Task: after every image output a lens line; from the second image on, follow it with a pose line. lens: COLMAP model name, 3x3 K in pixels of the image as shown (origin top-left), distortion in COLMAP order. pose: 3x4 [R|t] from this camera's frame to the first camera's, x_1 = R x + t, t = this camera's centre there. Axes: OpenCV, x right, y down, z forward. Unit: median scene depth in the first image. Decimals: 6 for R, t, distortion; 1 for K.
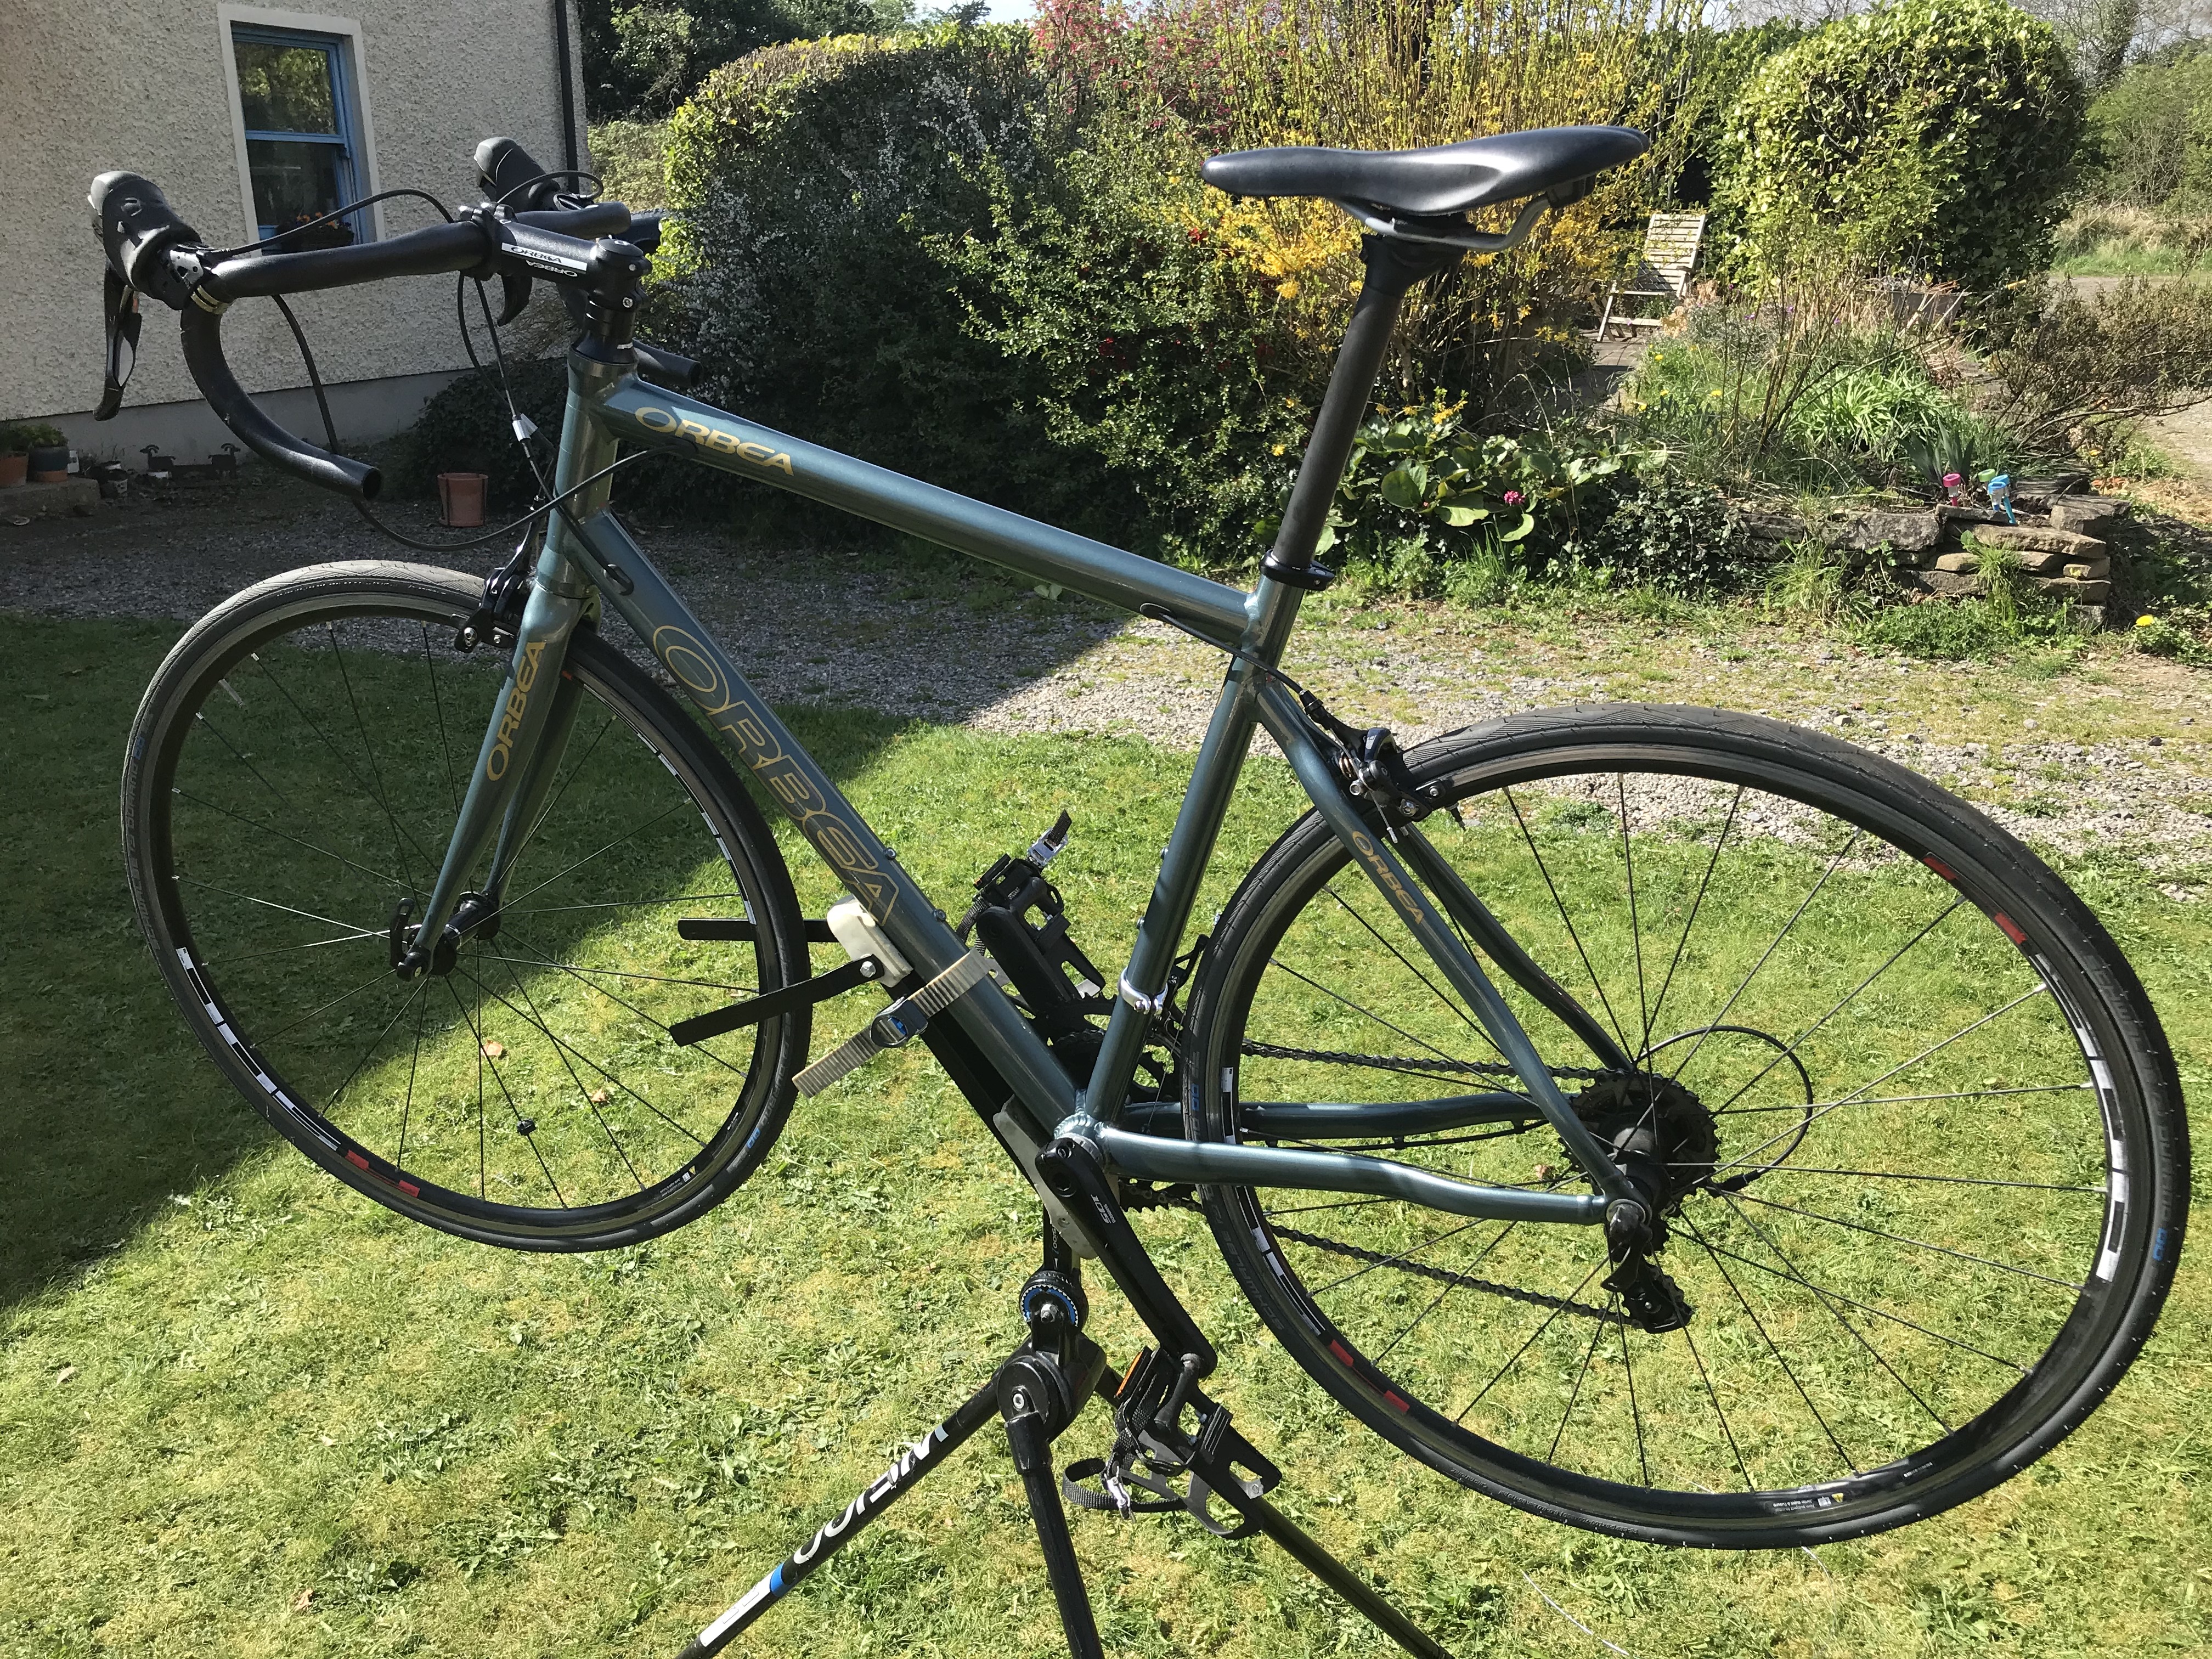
lens RADIAL K [[1825.8, 0, 1108.7], [0, 1825.8, 805.0], [0, 0, 1]] dist [0.022508, -0.001788]
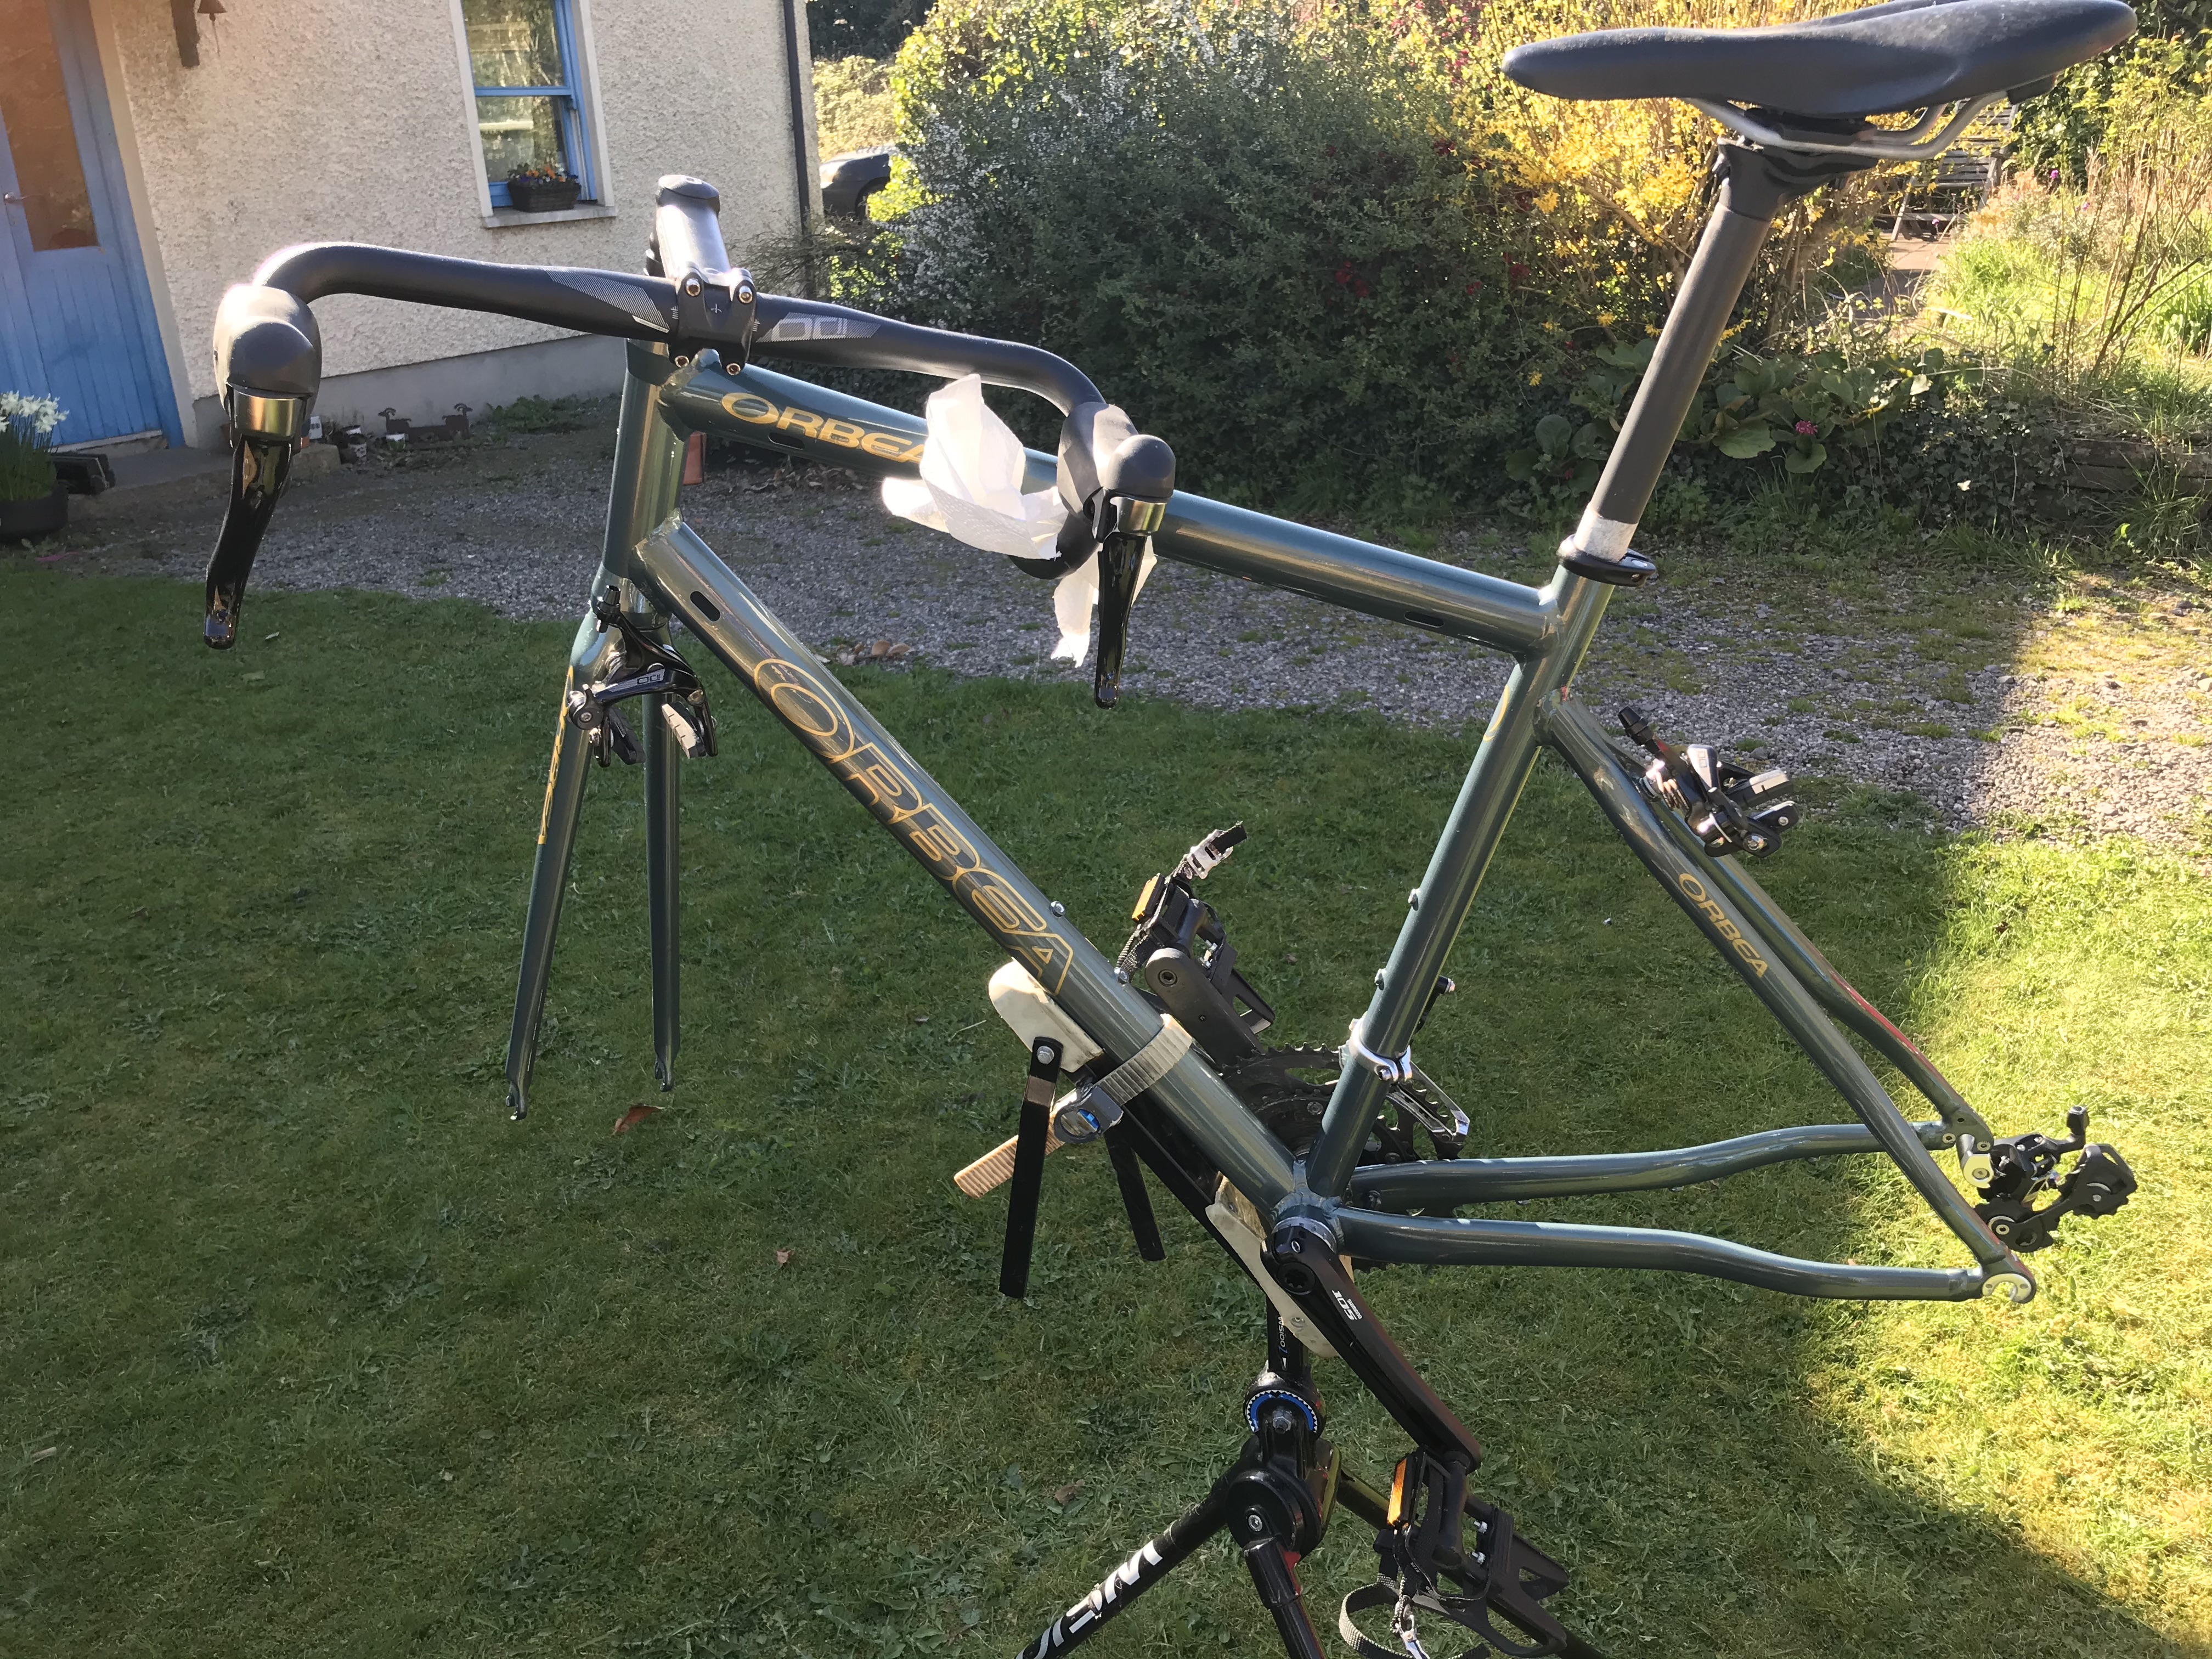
lens RADIAL K [[1833.4, 0, 1108.2], [0, 1833.4, 797.7], [0, 0, 1]] dist [0.020383, -0.016097]
pose [[0.991041, -0.000119, -0.133555, 0.004495], [0.004835, 0.999376, 0.034984, -0.018169], [0.133467, -0.035316, 0.990424, 0.054044]]
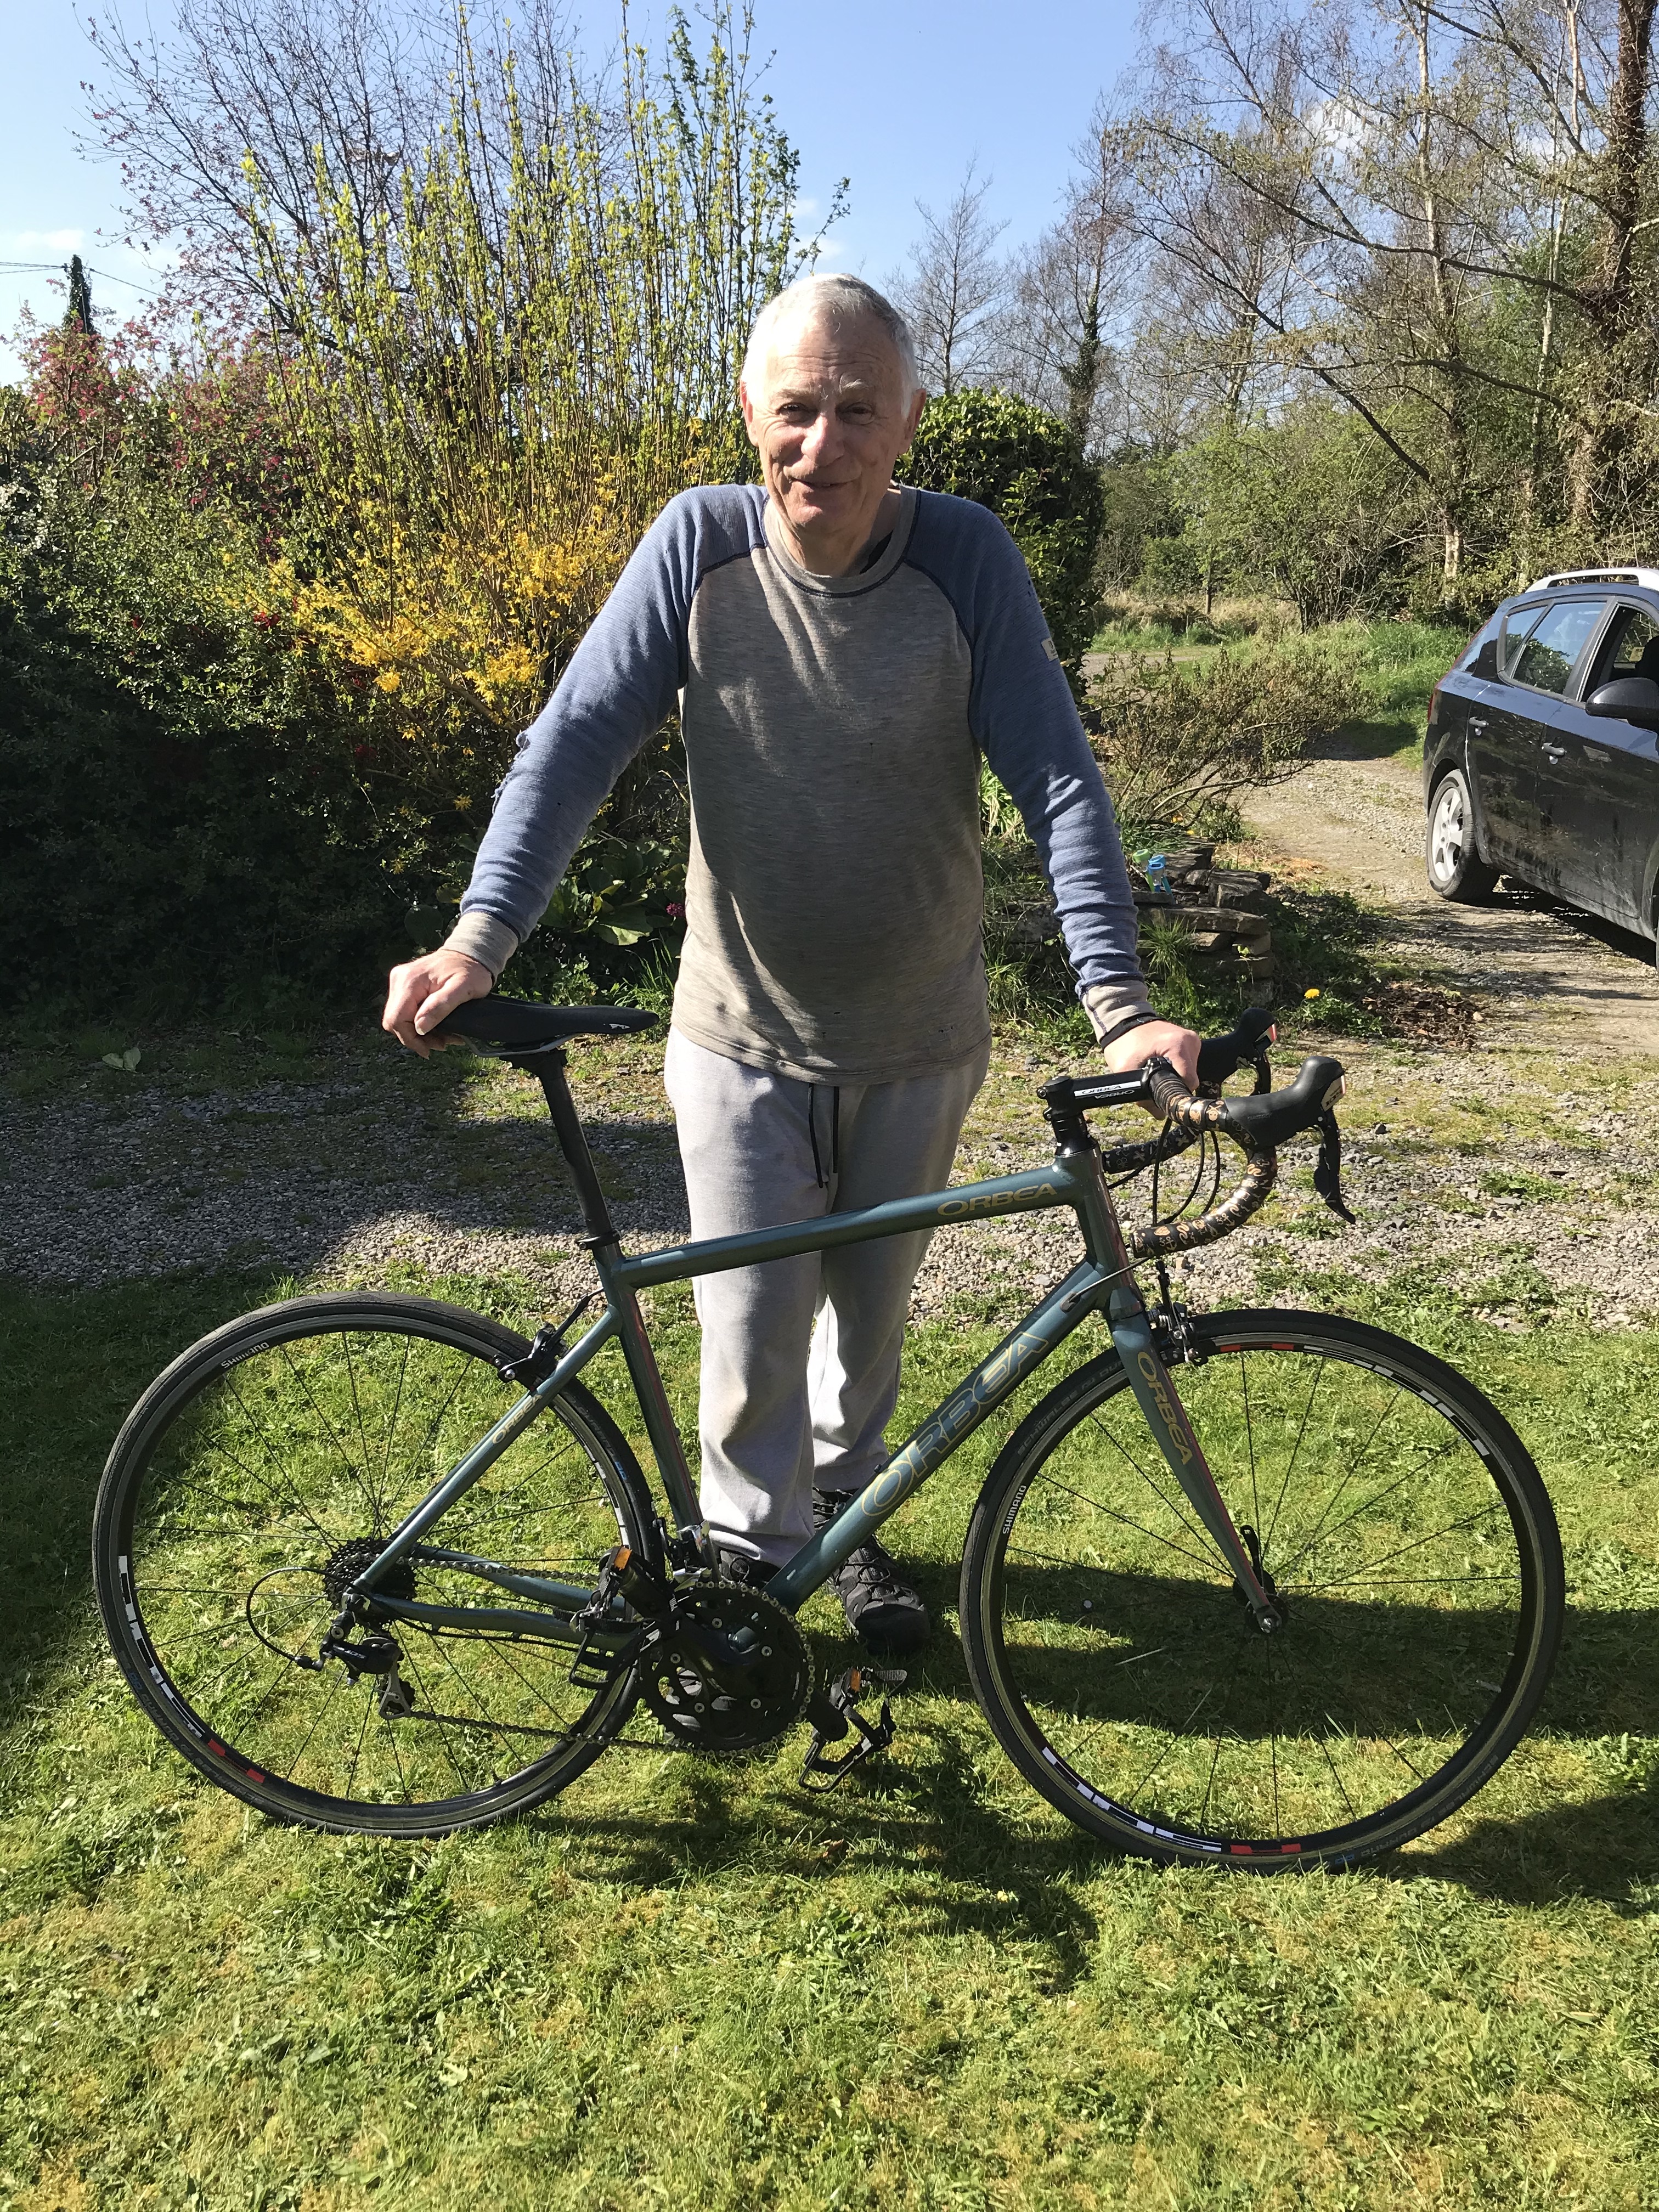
lens RADIAL K [[1804.3, 0, 829.5], [0, 1804.3, 1106.0], [0, 0, 1]] dist [0.002017, -0.000420]
pose [[0.937723, -0.102369, 0.331957, -0.006749], [0.115940, 0.993028, -0.021283, -0.040101], [-0.327464, 0.058444, 0.943054, 0.138908]]
